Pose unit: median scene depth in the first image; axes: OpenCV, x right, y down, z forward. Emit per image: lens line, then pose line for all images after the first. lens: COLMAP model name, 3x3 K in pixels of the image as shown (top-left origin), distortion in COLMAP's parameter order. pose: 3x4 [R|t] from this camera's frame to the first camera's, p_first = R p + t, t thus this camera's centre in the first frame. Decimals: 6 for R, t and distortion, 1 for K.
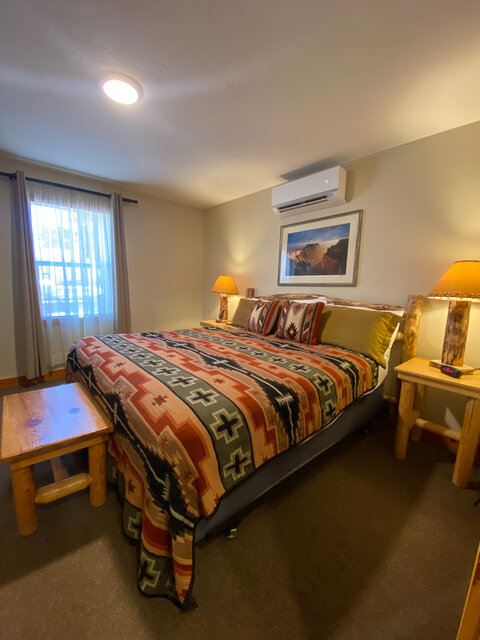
lens RADIAL K [[254.9, 0, 242.0], [0, 254.9, 320.9], [0, 0, 1]] dist [0.000638, -0.025063]
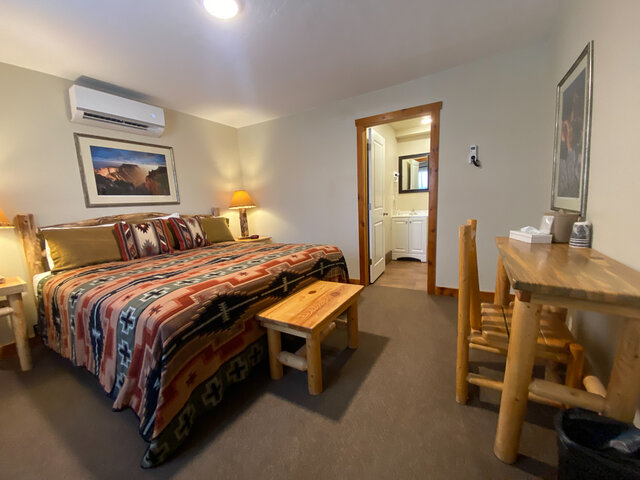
lens RADIAL K [[254.9, 0, 320.0], [0, 254.9, 240.0], [0, 0, 1]] dist [0.000638, -0.025063]
pose [[-0.305501, -0.146942, 0.940785, -1.597161], [0.155765, 0.966999, 0.201618, -0.160648], [-0.939365, 0.208136, -0.272531, 1.052637]]
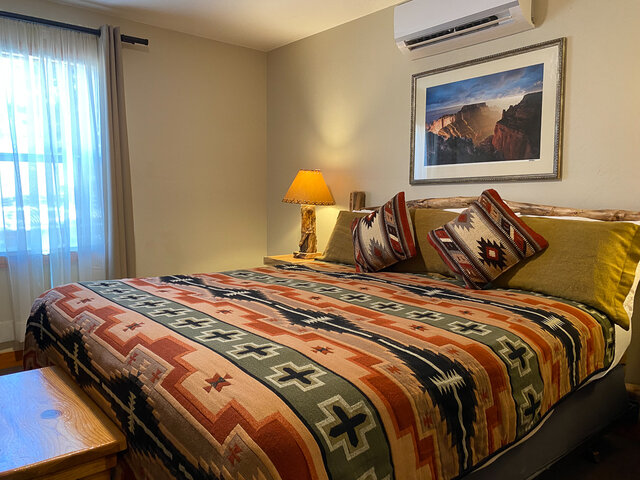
lens RADIAL K [[486.4, 0, 320.0], [0, 486.4, 240.0], [0, 0, 1]] dist [-0.036193, 0.005557]
pose [[0.999325, -0.025434, -0.026508, -0.045657], [0.024091, 0.998468, -0.049810, 0.041990], [0.027734, 0.049137, 0.998407, -0.015413]]
